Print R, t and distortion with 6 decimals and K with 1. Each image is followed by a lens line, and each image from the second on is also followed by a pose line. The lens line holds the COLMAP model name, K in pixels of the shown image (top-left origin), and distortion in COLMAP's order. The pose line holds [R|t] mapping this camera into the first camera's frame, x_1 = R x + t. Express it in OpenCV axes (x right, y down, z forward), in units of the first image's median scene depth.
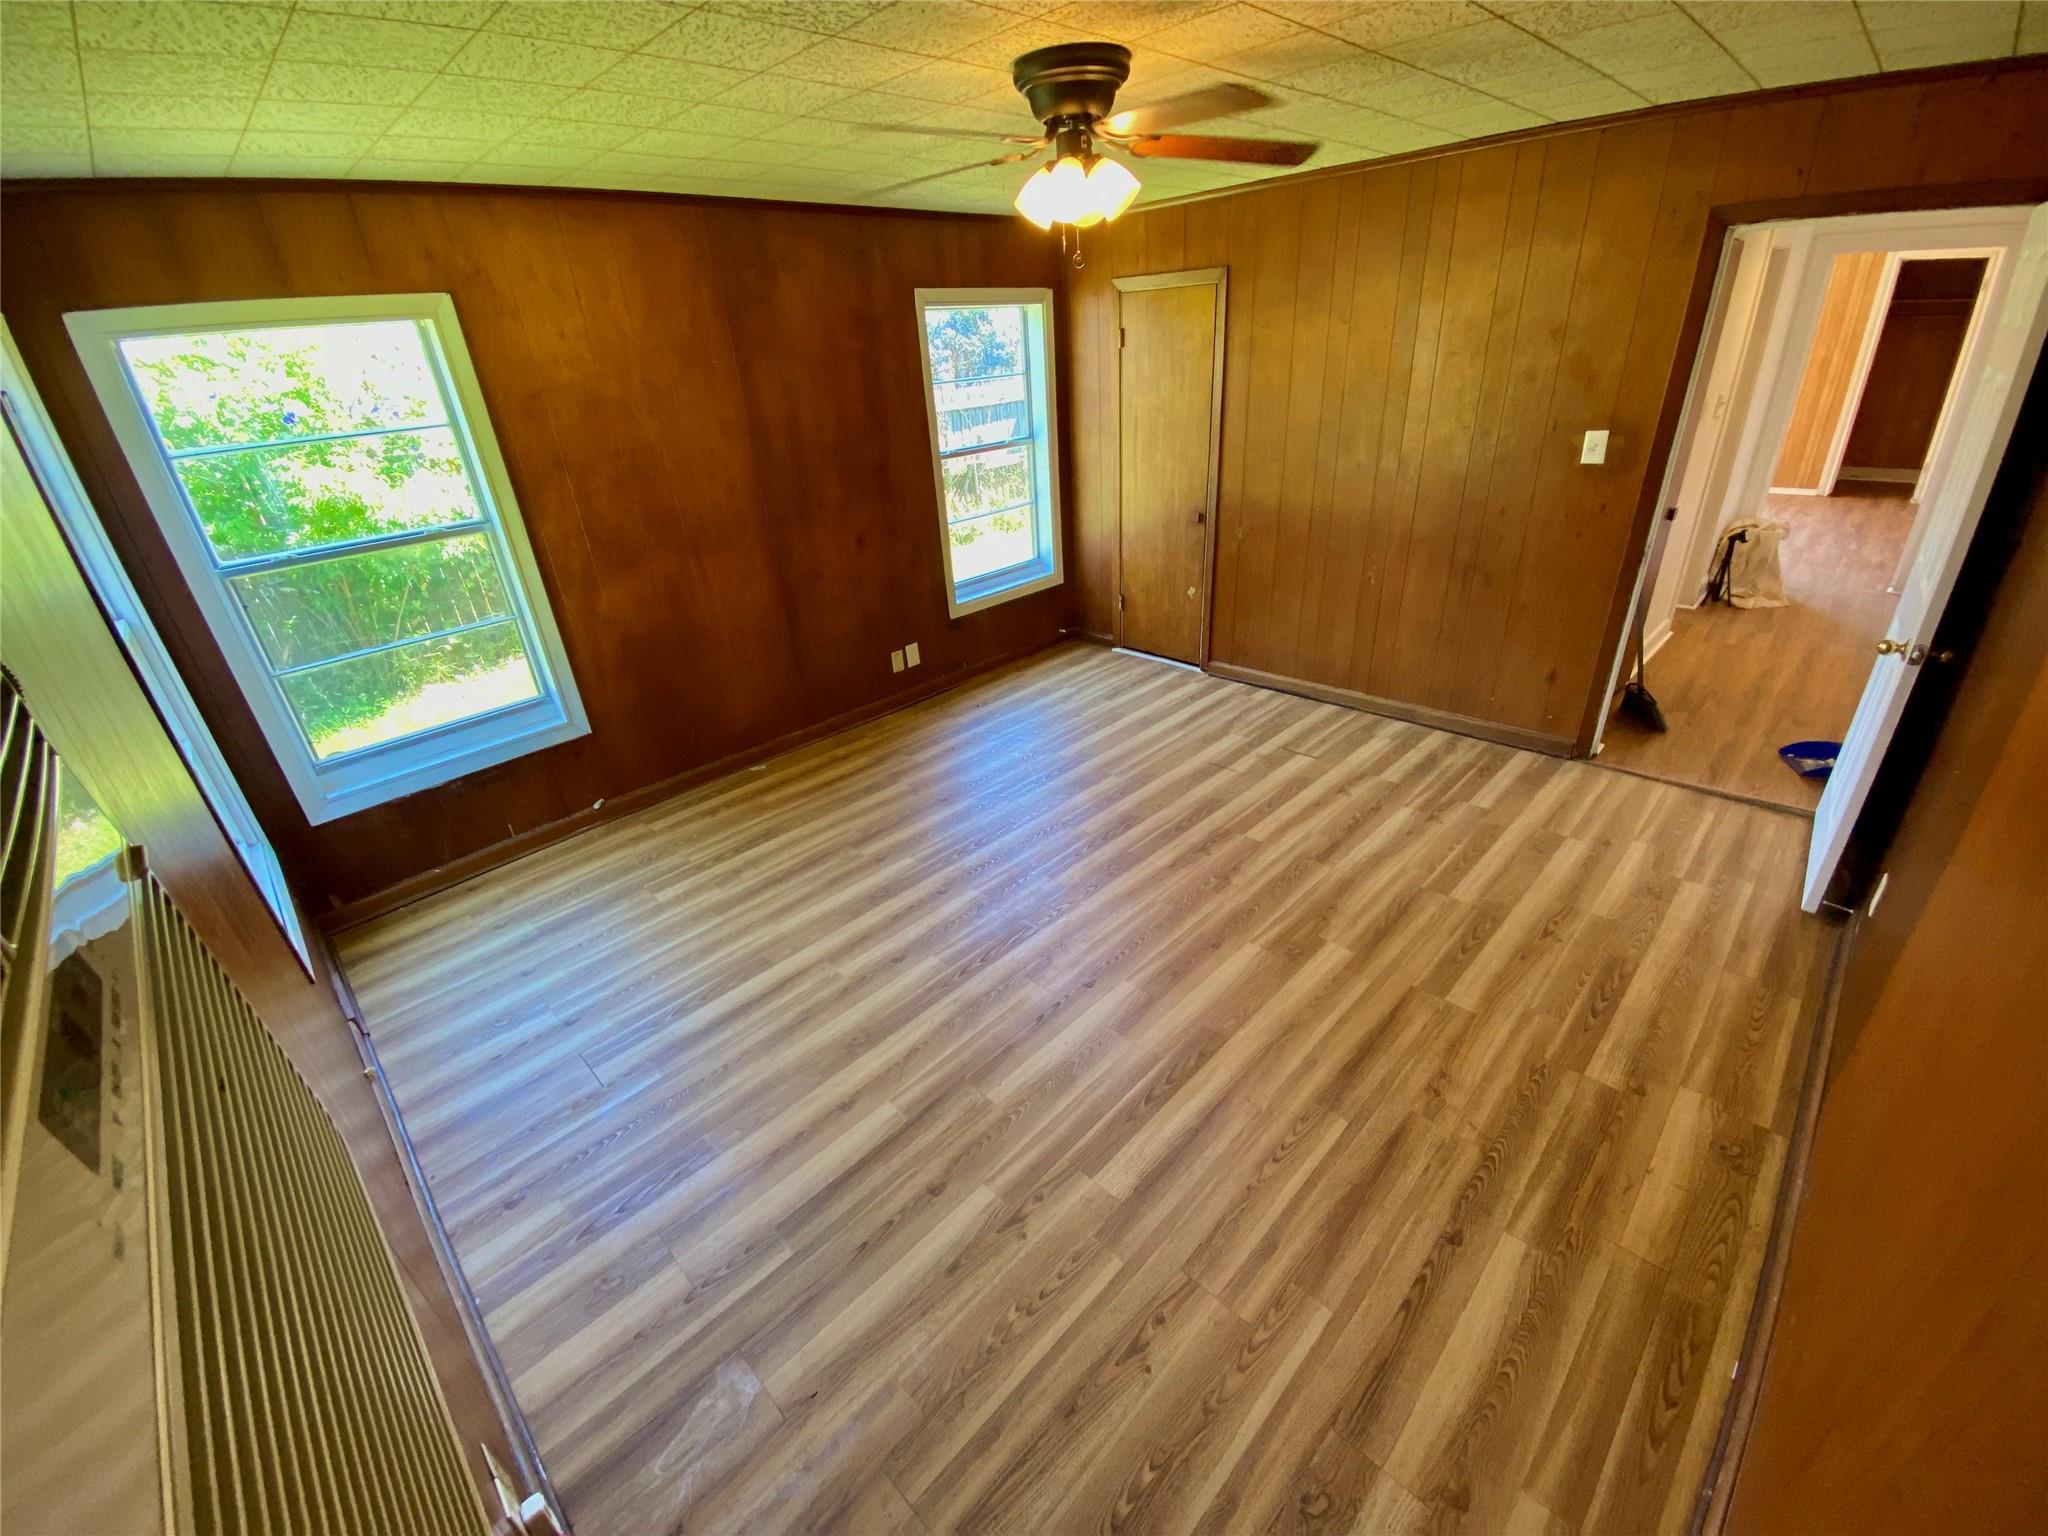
lens RADIAL K [[832.2, 0, 1020.4], [0, 832.2, 764.9], [0, 0, 1]] dist [0.047123, -0.038099]
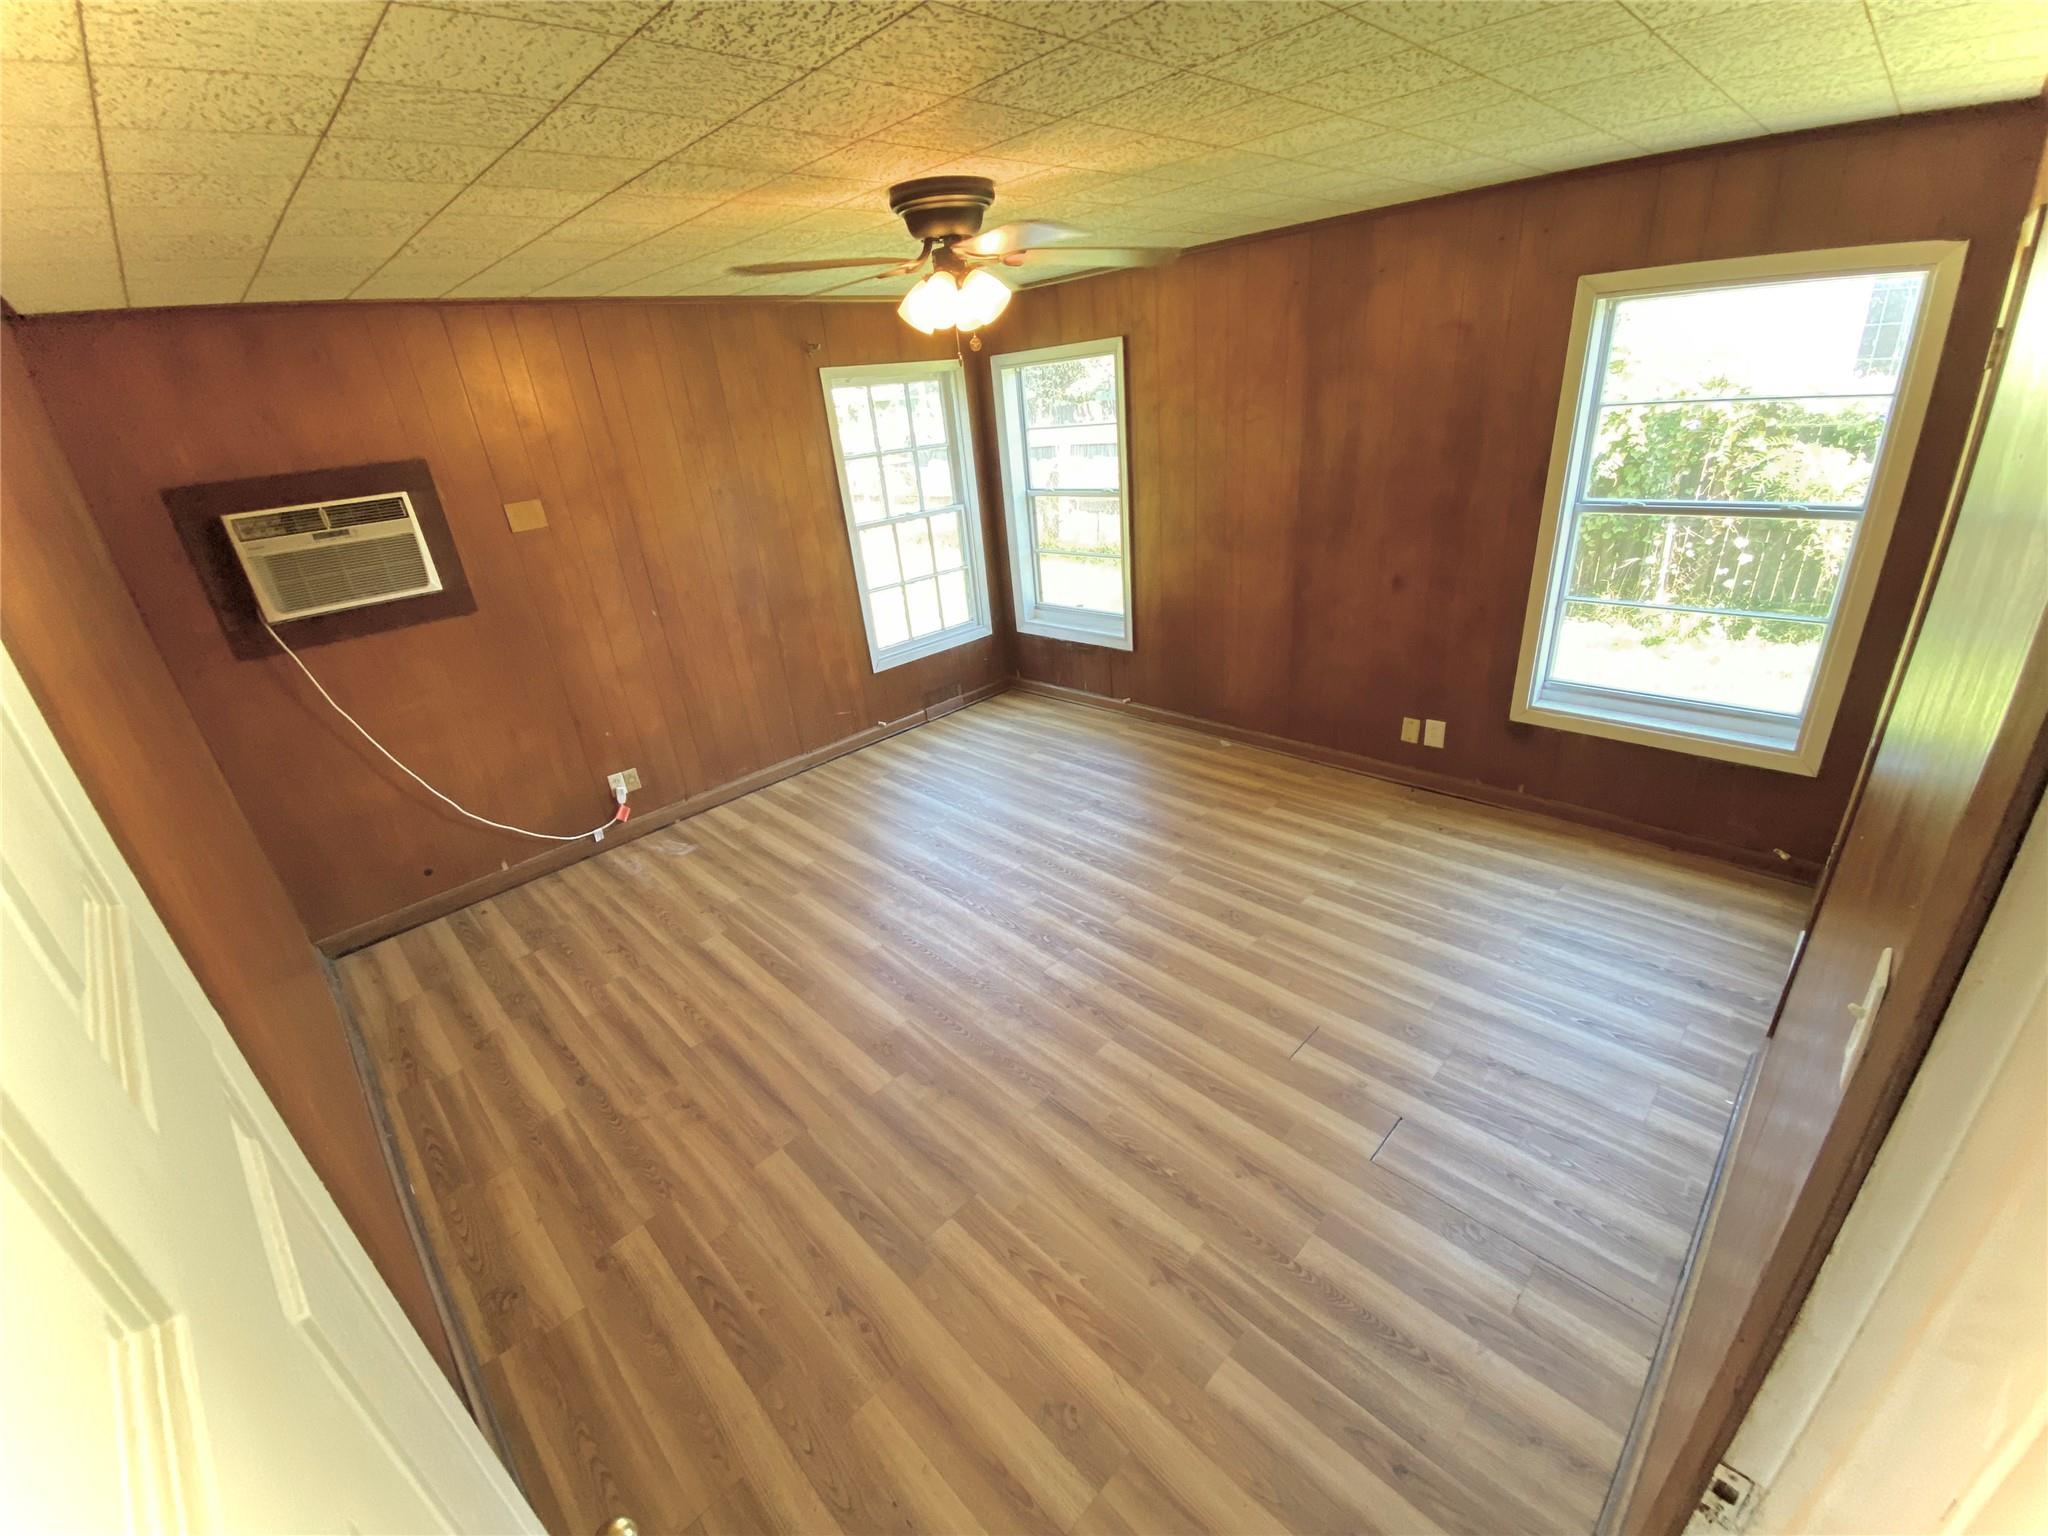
lens RADIAL K [[832.2, 0, 1020.4], [0, 832.2, 764.9], [0, 0, 1]] dist [0.047123, -0.038099]
pose [[-0.005520, 0.468184, -0.883614, 0.941718], [-0.362016, 0.822755, 0.438199, -0.496511], [0.932156, 0.322301, 0.164948, 0.783321]]
